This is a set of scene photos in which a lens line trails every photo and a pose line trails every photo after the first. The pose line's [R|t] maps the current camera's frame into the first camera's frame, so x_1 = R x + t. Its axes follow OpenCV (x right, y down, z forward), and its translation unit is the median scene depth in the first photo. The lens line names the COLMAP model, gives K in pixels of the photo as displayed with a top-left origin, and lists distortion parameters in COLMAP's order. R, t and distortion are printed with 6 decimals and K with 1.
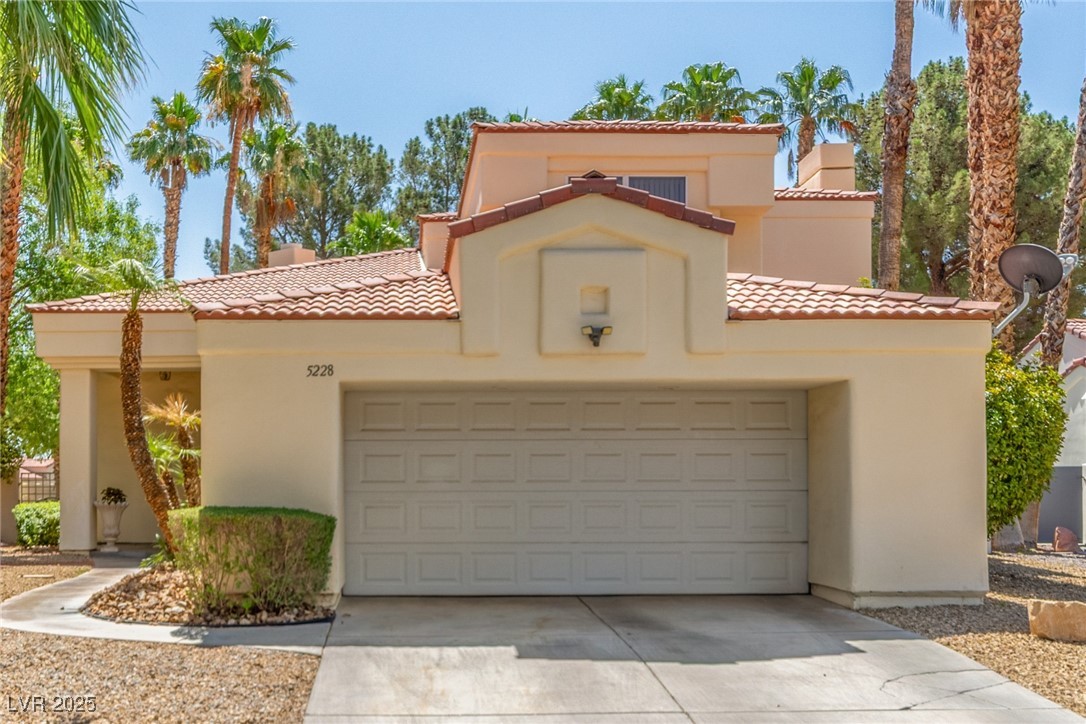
lens RADIAL K [[1659.3, 0, 542.7], [0, 1659.3, 481.9], [0, 0, 1]] dist [0.019193, -0.048958]
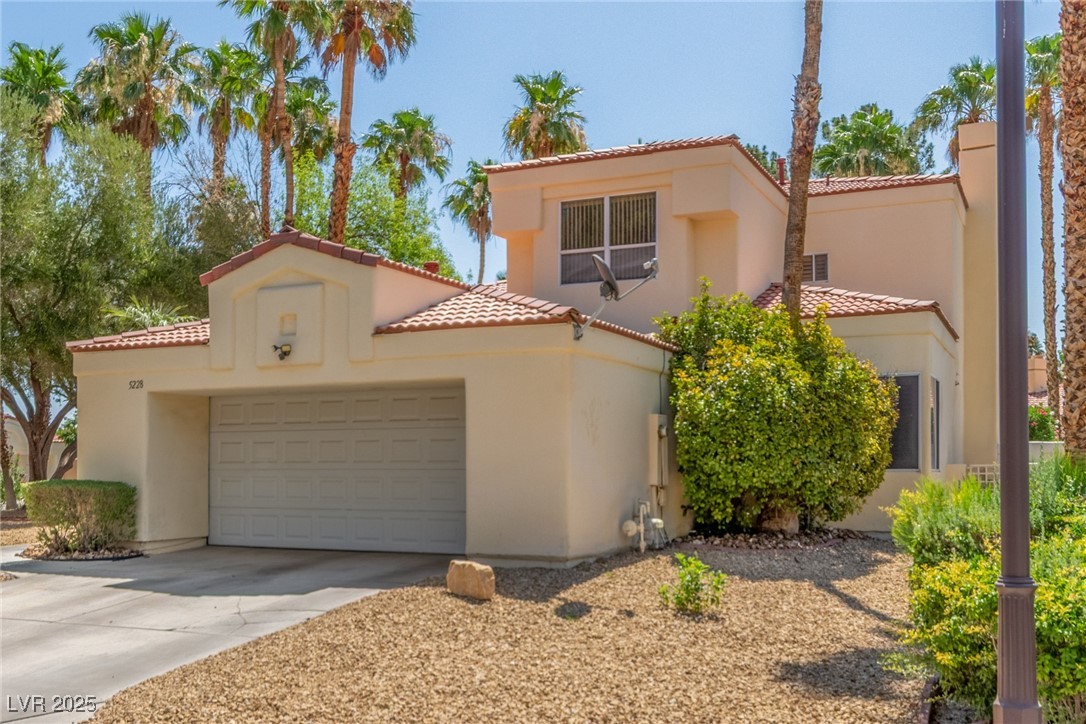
lens RADIAL K [[1659.3, 0, 542.7], [0, 1659.3, 481.9], [0, 0, 1]] dist [0.019193, -0.048958]
pose [[0.806814, 0.006714, -0.590767, 0.893934], [0.002187, 0.999895, 0.014351, -0.002969], [0.590802, -0.012871, 0.806714, 0.050793]]
